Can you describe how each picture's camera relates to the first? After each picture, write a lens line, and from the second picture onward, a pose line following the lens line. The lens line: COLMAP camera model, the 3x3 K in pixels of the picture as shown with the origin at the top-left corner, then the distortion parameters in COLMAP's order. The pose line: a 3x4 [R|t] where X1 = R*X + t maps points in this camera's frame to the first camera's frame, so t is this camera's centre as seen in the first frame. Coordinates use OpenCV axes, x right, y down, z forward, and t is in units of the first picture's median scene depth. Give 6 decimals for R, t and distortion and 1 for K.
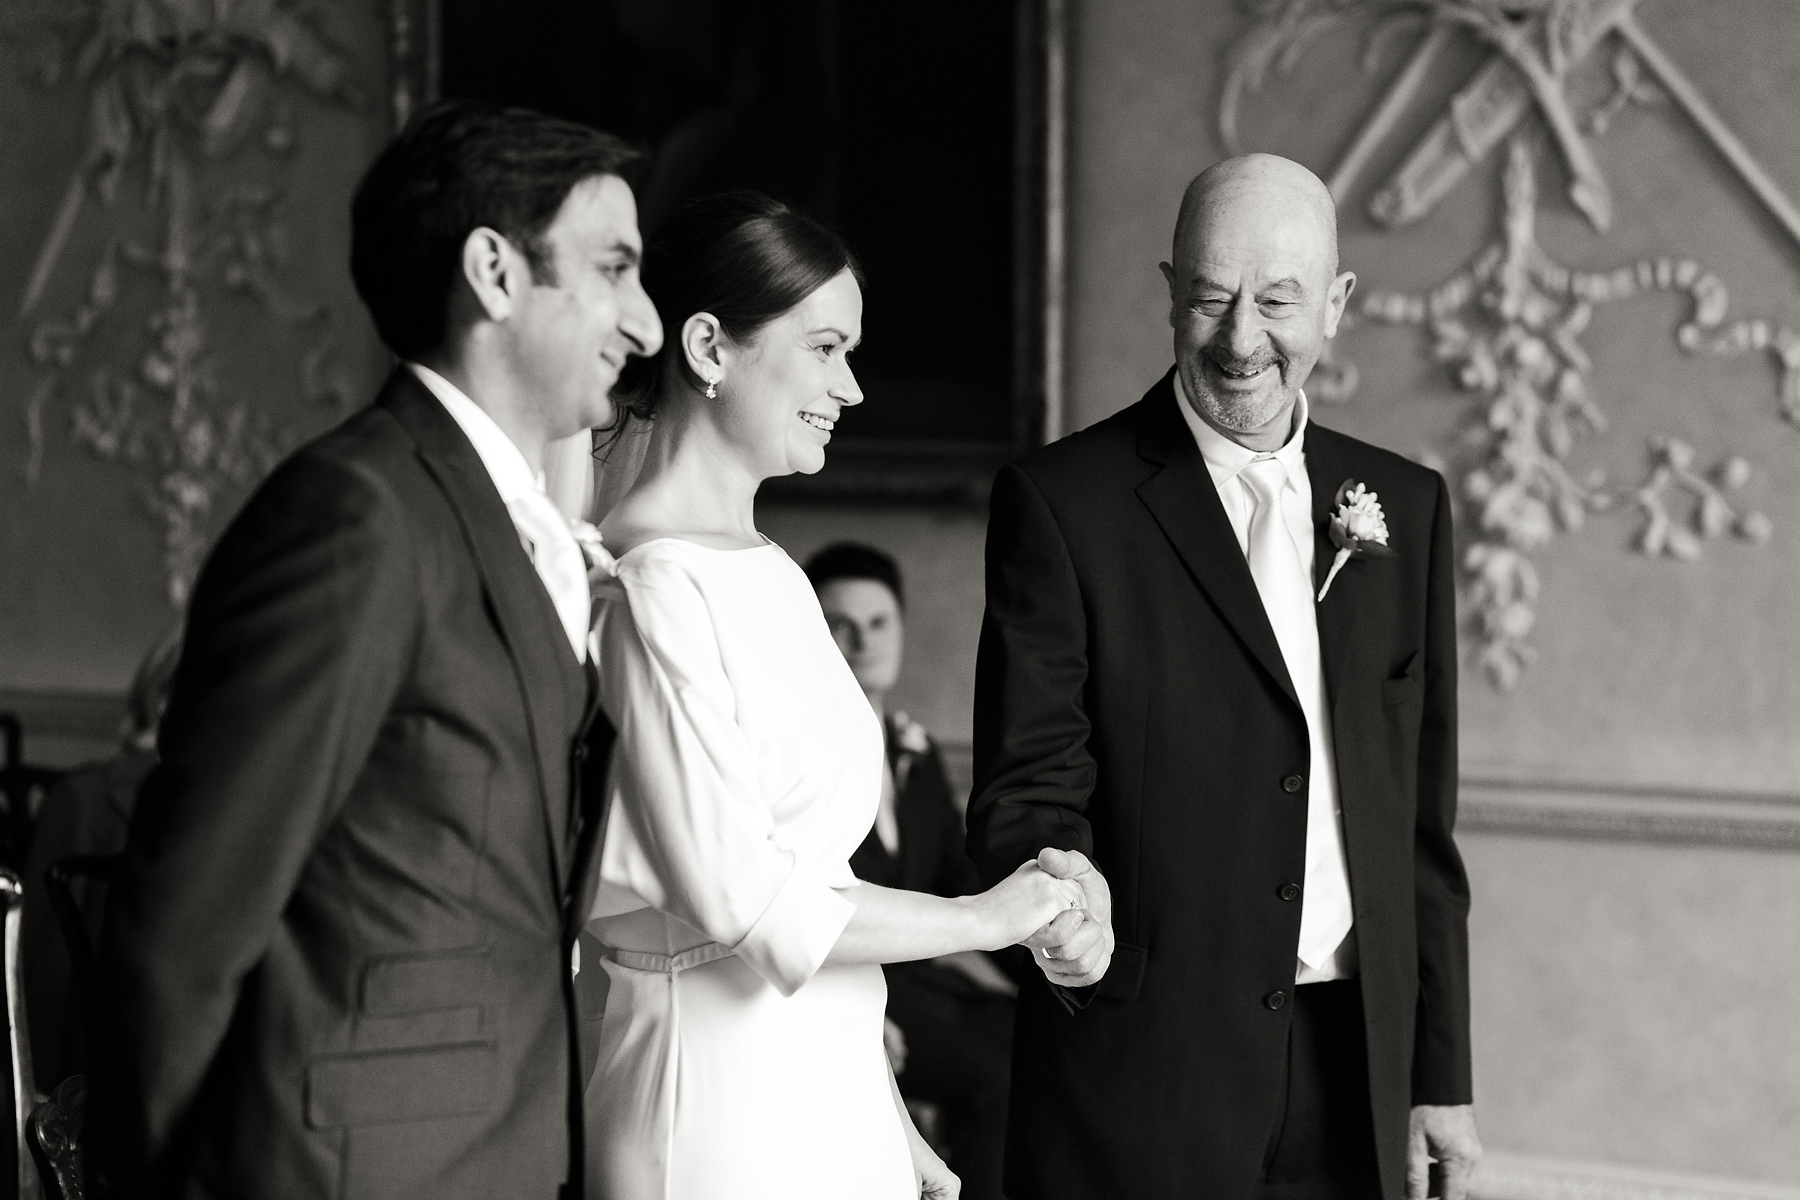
lens RADIAL K [[4435.4, 0, 901.0], [0, 4435.4, 598.8], [0, 0, 1]] dist [0.083415, 0.000000]
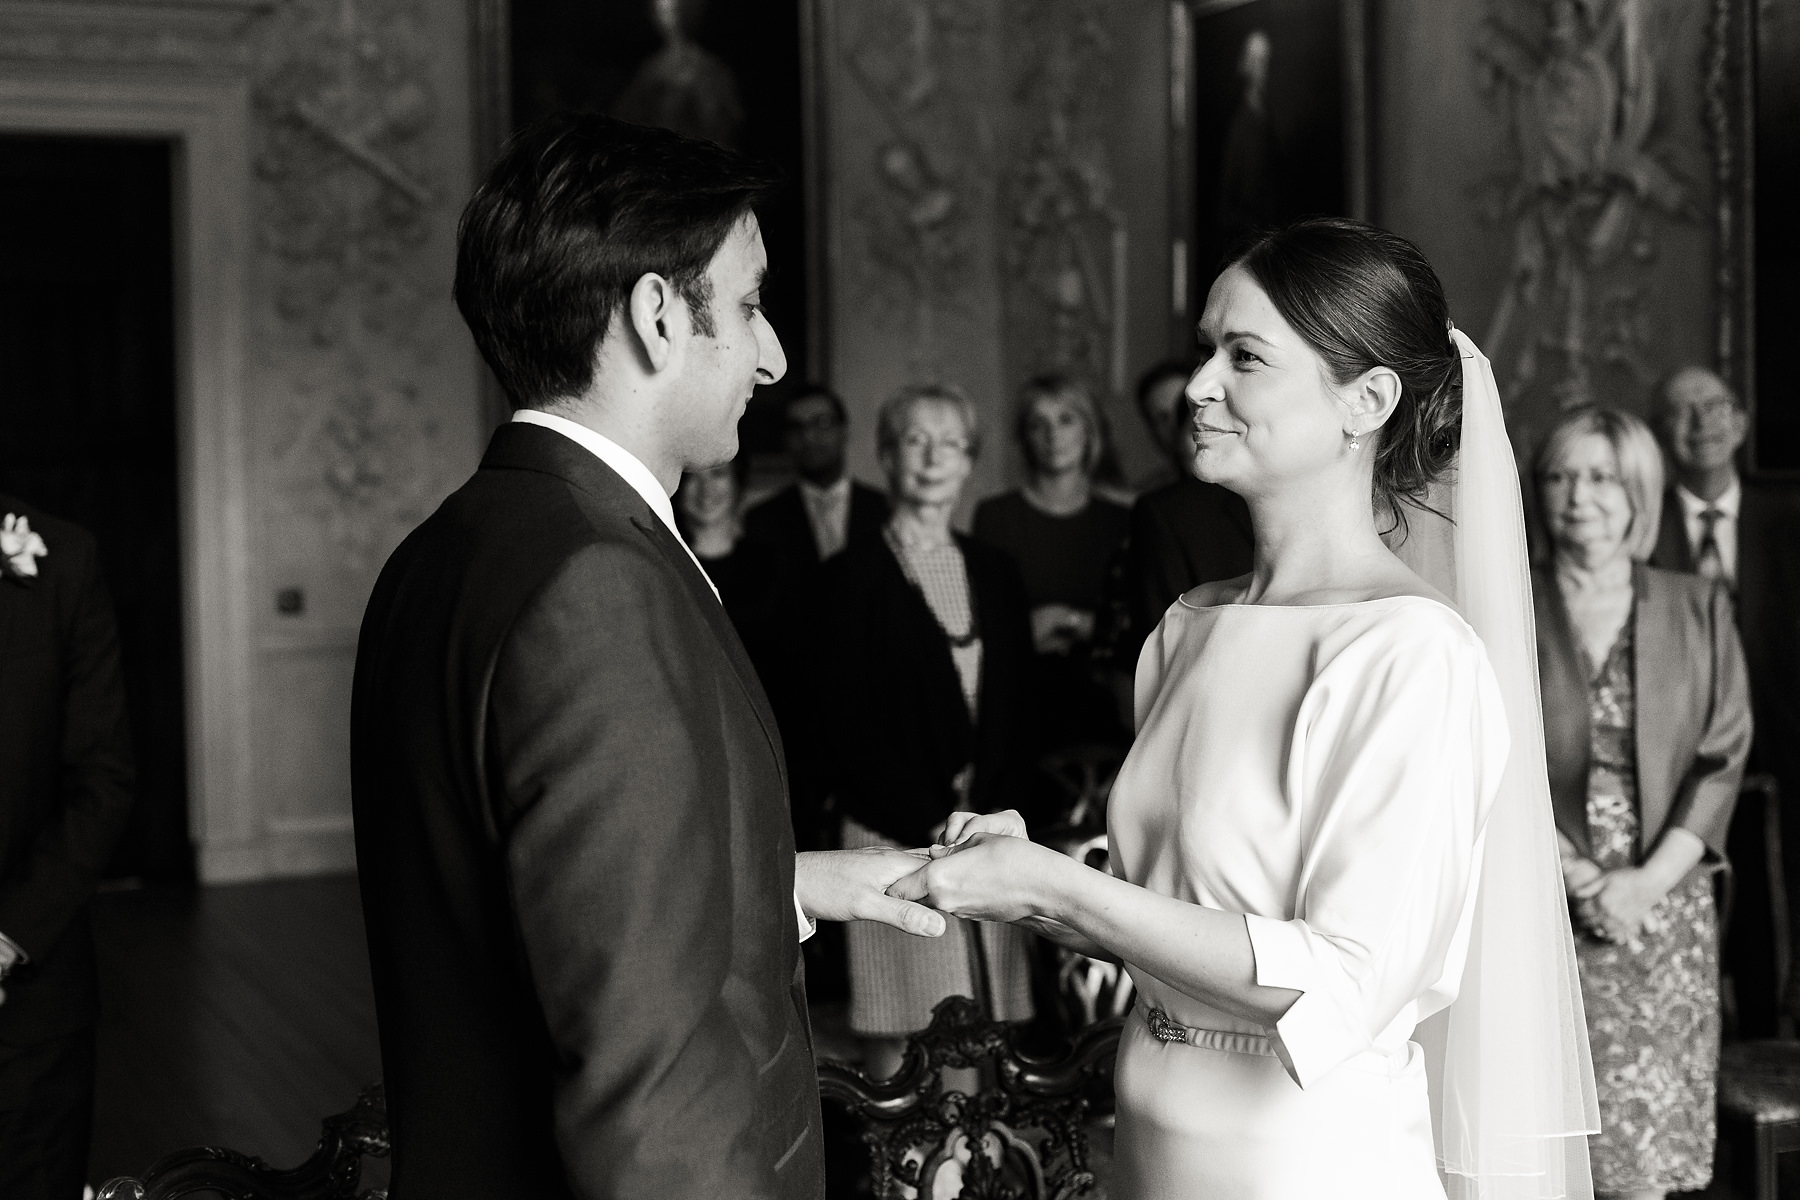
lens RADIAL K [[2705.5, 0, 897.7], [0, 2705.5, 601.7], [0, 0, 1]] dist [-0.011235, 0.000000]
pose [[0.822337, 0.014822, -0.568807, 0.138123], [-0.010134, 0.999884, 0.011405, -0.005159], [0.568910, -0.003615, 0.822392, 0.207865]]
